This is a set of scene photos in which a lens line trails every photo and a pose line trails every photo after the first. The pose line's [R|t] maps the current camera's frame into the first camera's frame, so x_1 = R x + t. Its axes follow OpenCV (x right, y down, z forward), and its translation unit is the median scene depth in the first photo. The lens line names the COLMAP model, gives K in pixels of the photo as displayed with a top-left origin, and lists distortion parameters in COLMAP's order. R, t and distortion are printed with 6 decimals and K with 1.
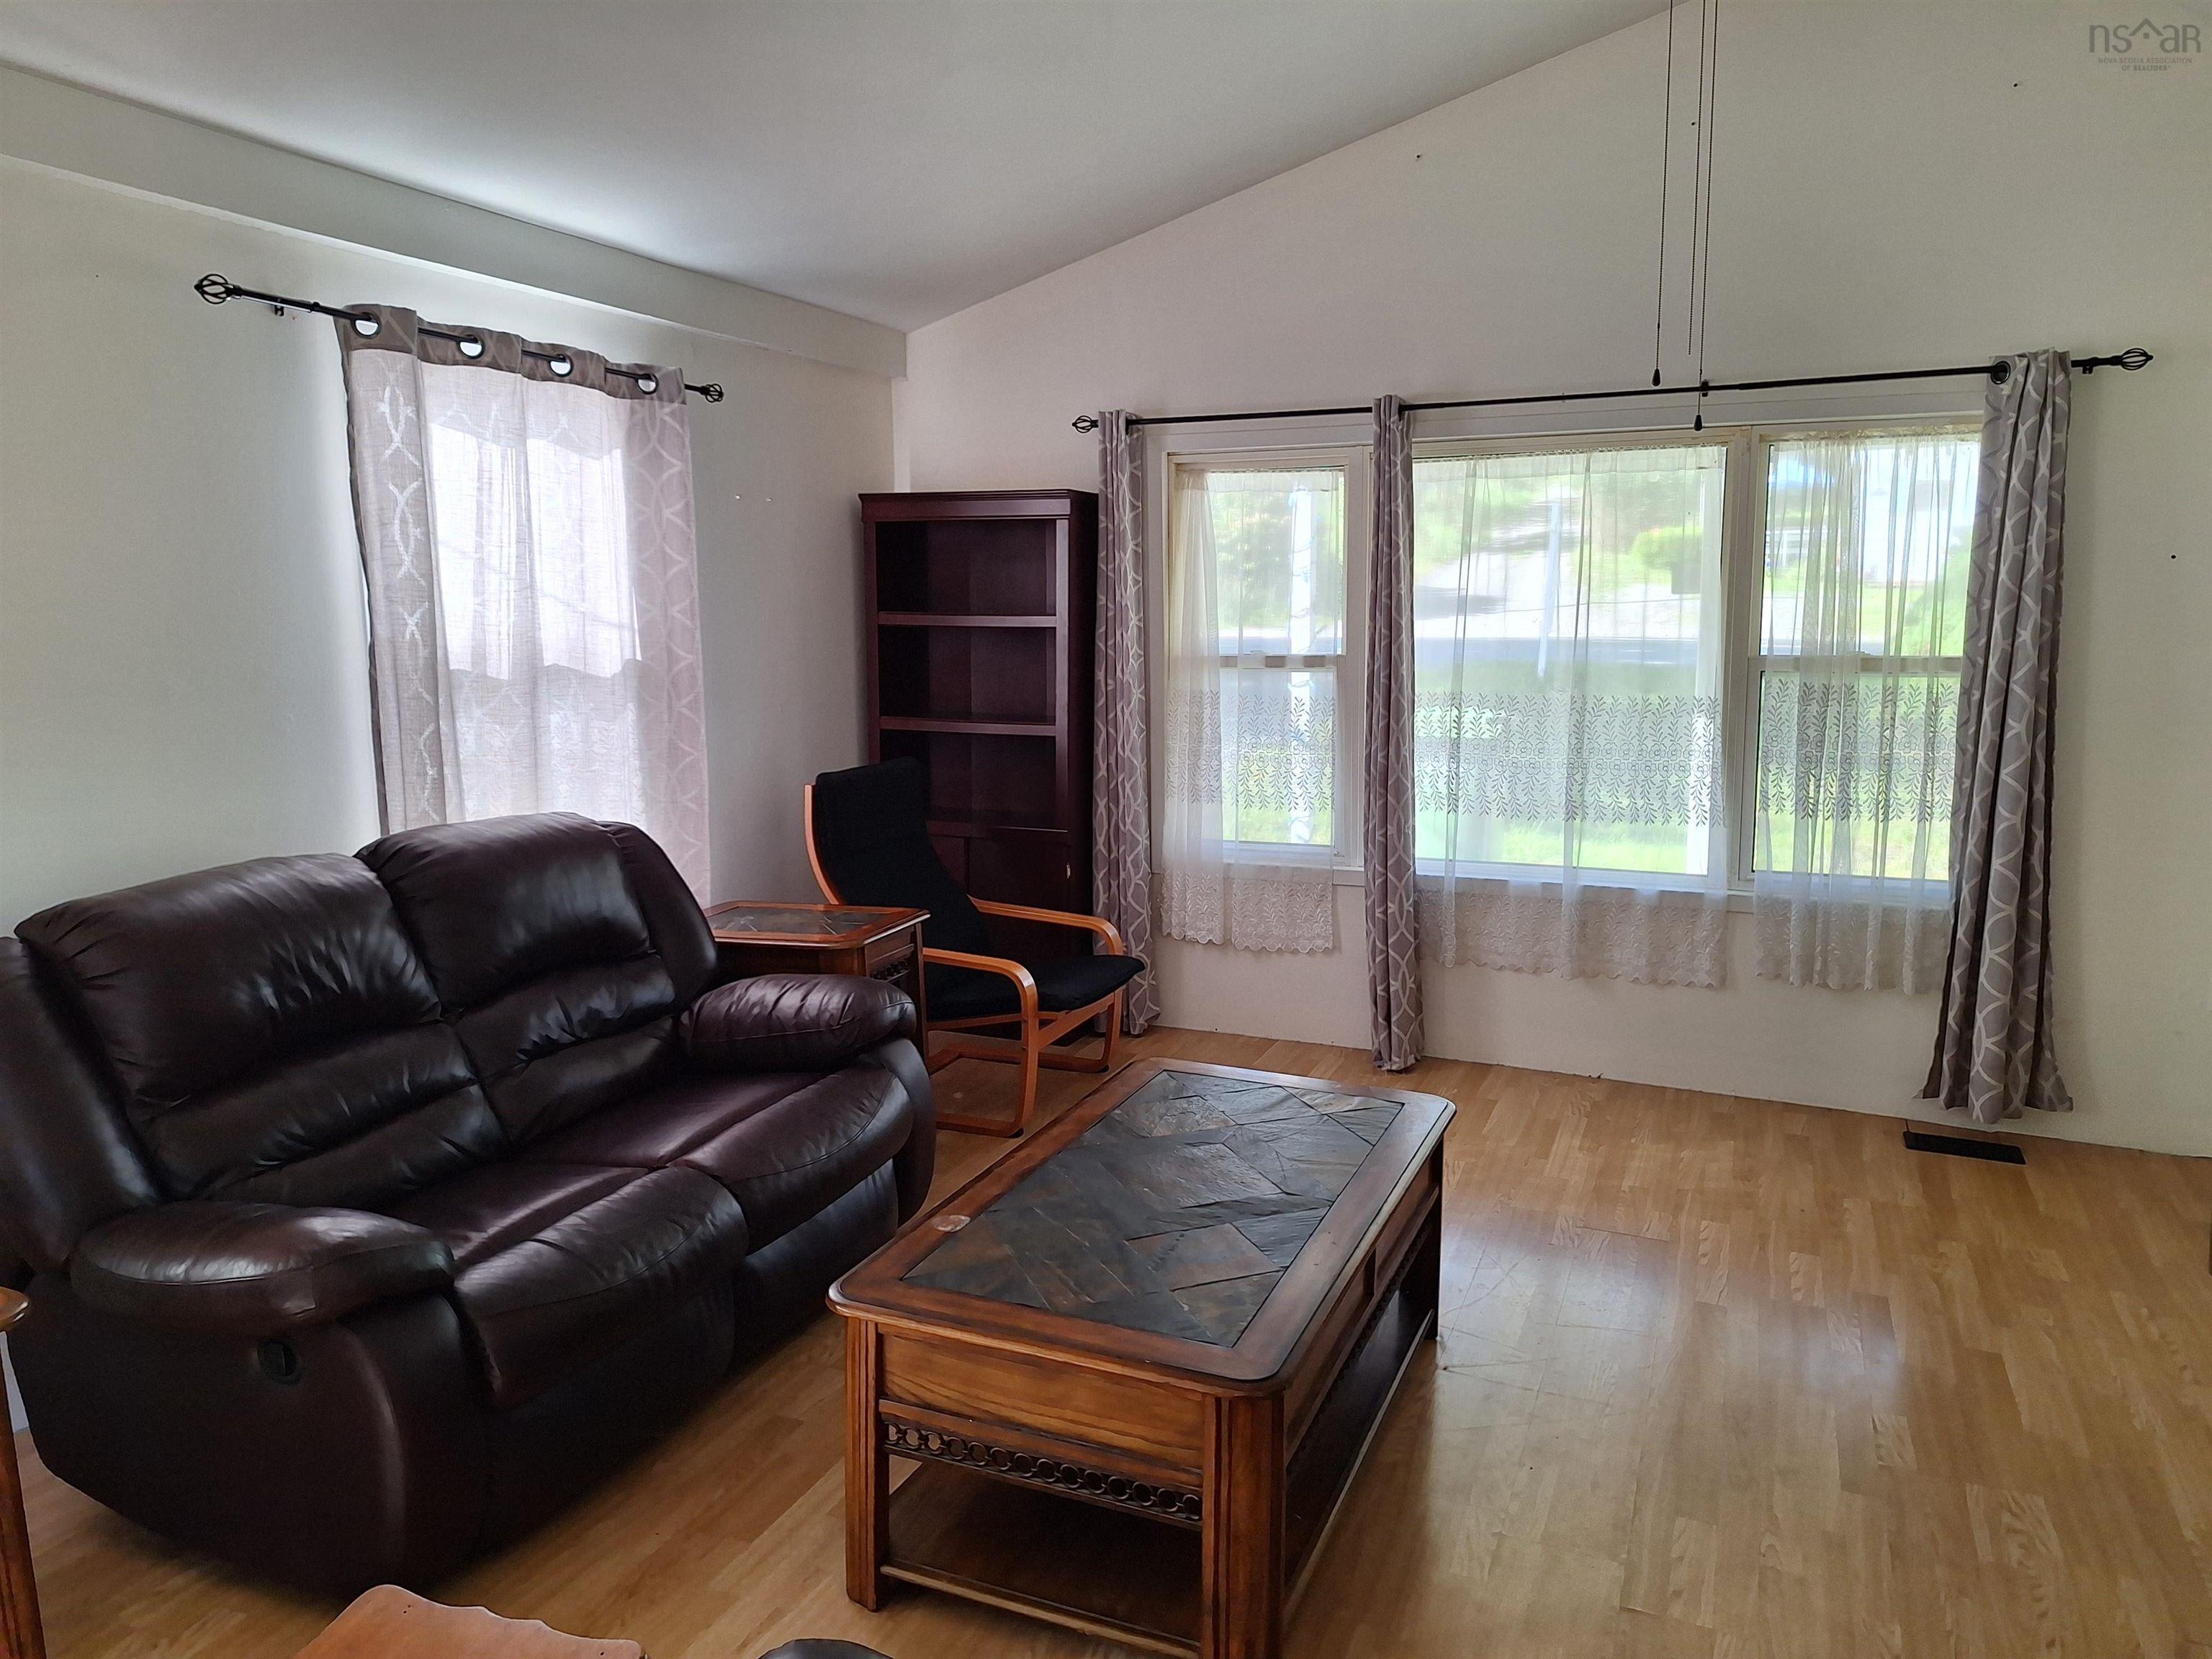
lens RADIAL K [[1578.8, 0, 1110.3], [0, 1578.8, 841.4], [0, 0, 1]] dist [0.093684, -0.114207]
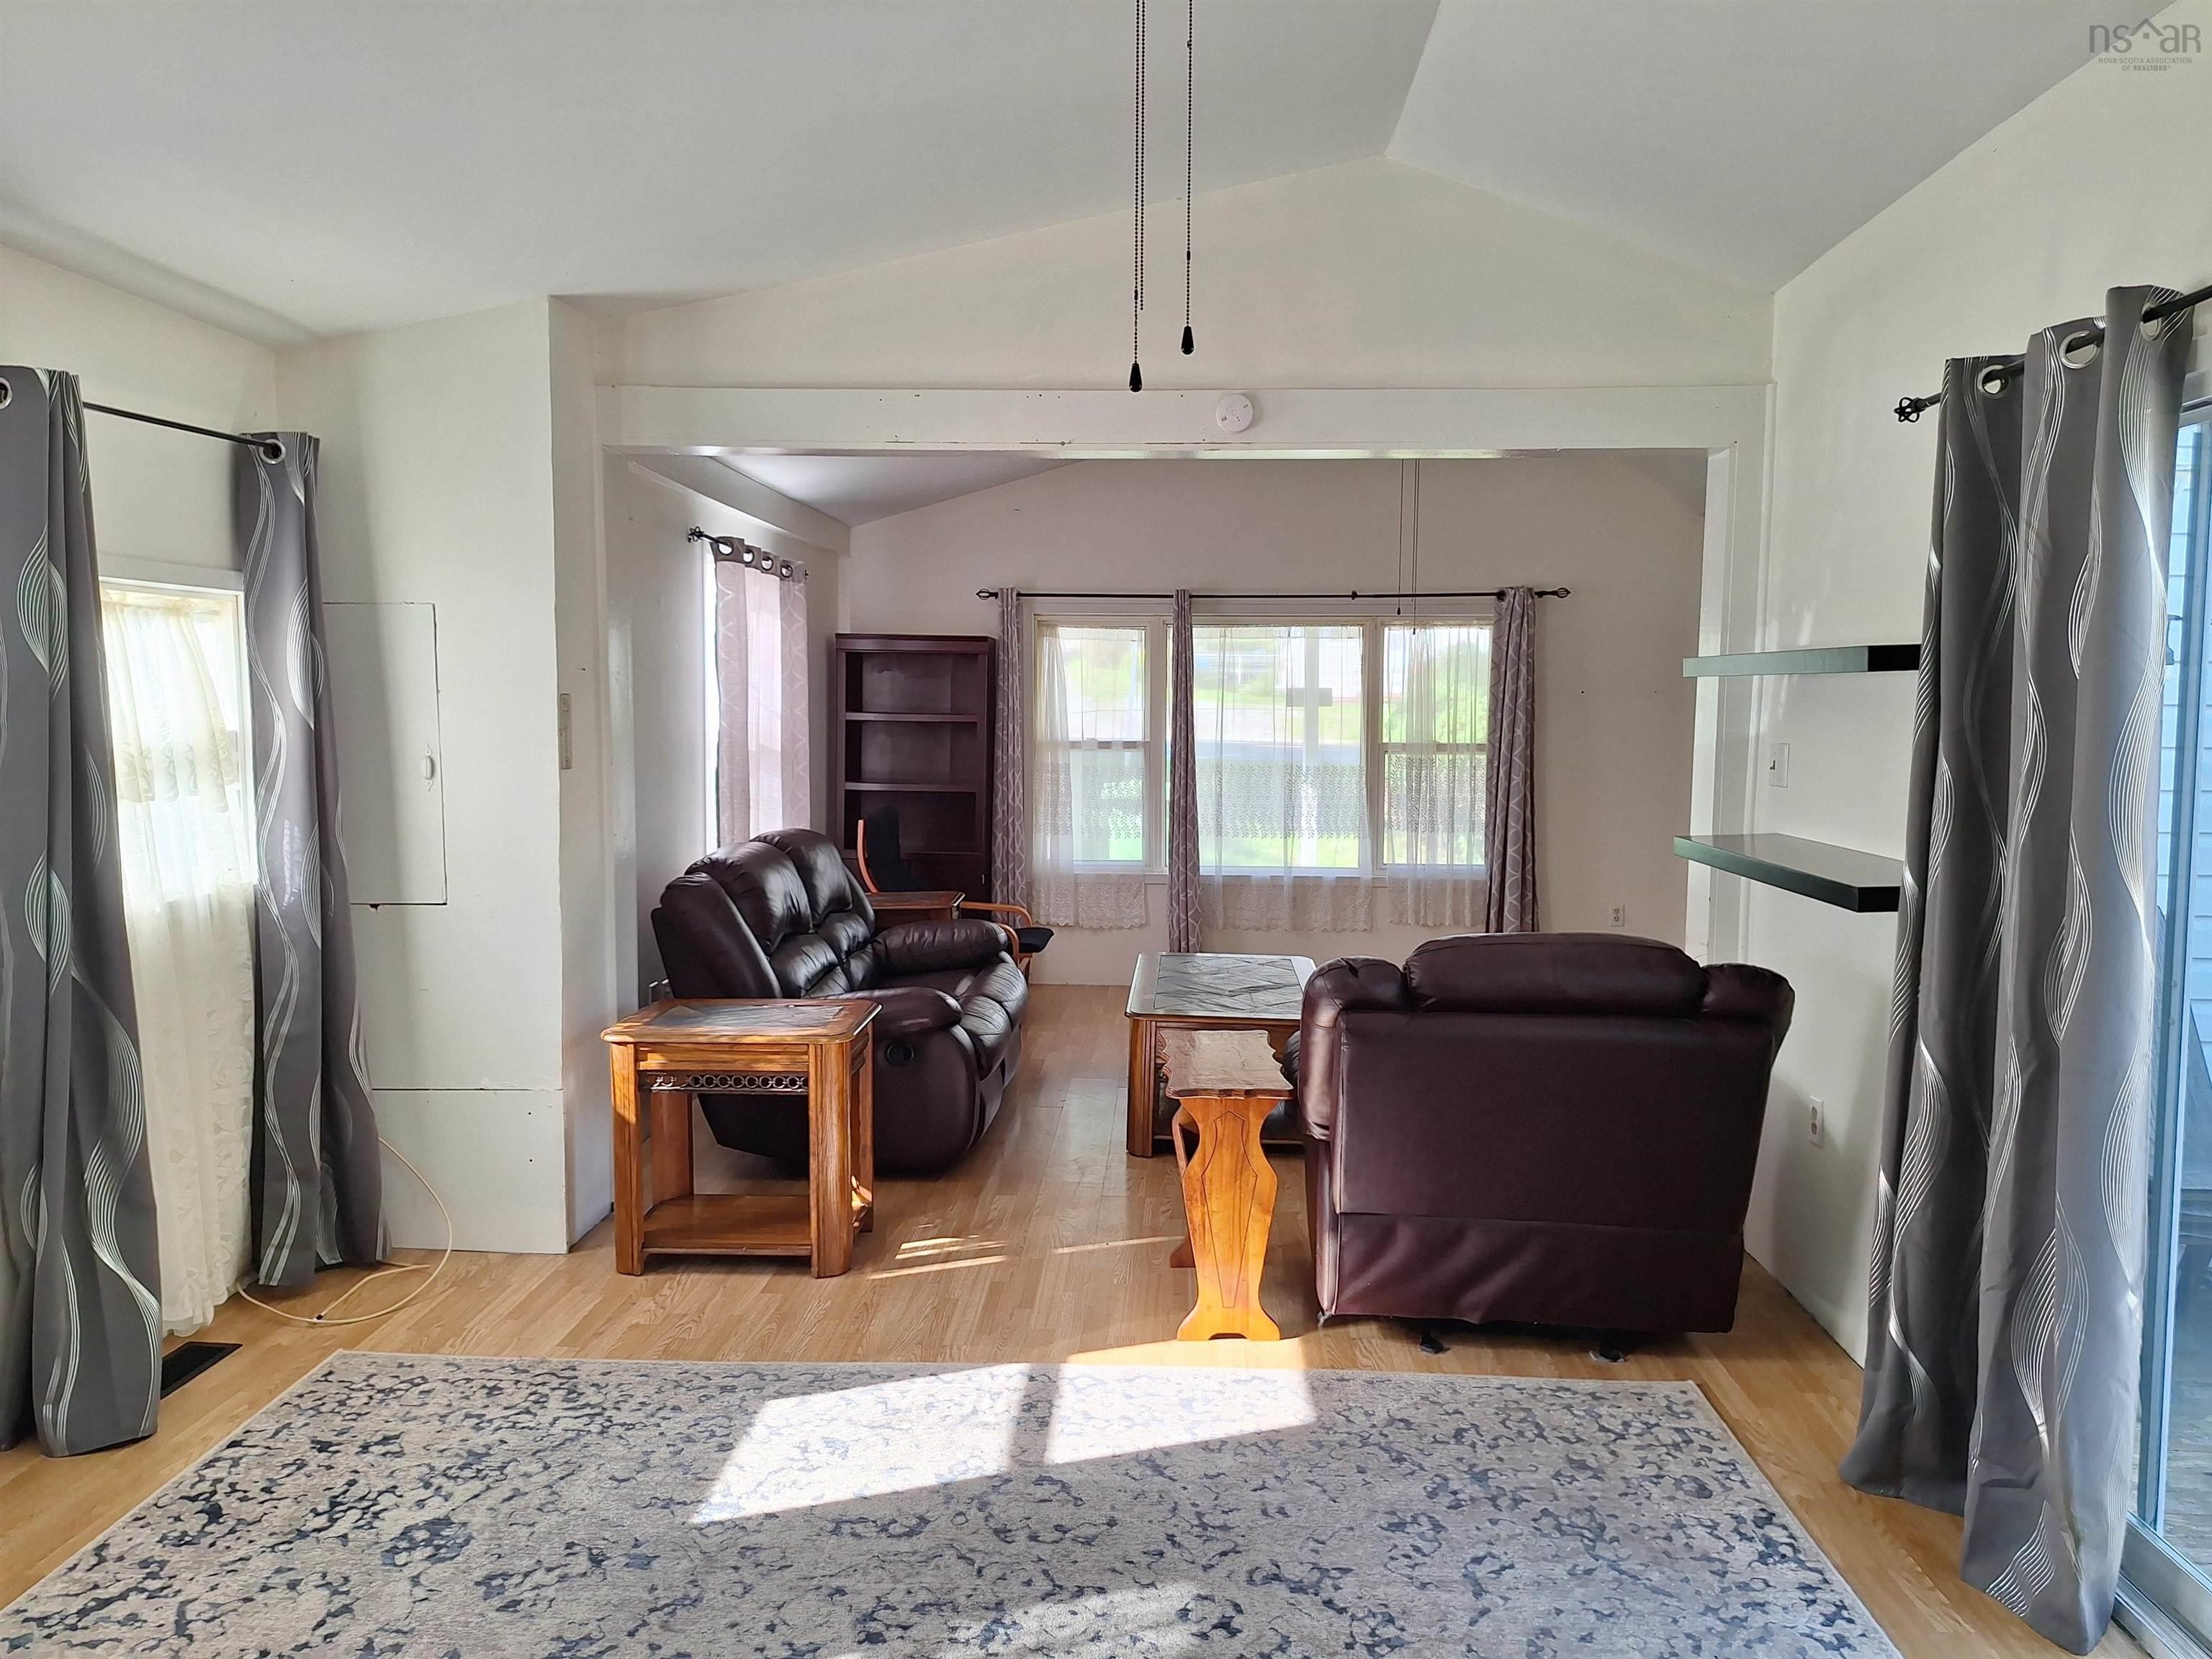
lens RADIAL K [[1542.2, 0, 1116.8], [0, 1542.2, 858.1], [0, 0, 1]] dist [0.087927, -0.105467]
pose [[0.939271, -0.022469, 0.342440, -0.458990], [0.039690, 0.998271, -0.043362, 0.074319], [-0.340873, 0.054320, 0.938539, -0.501831]]
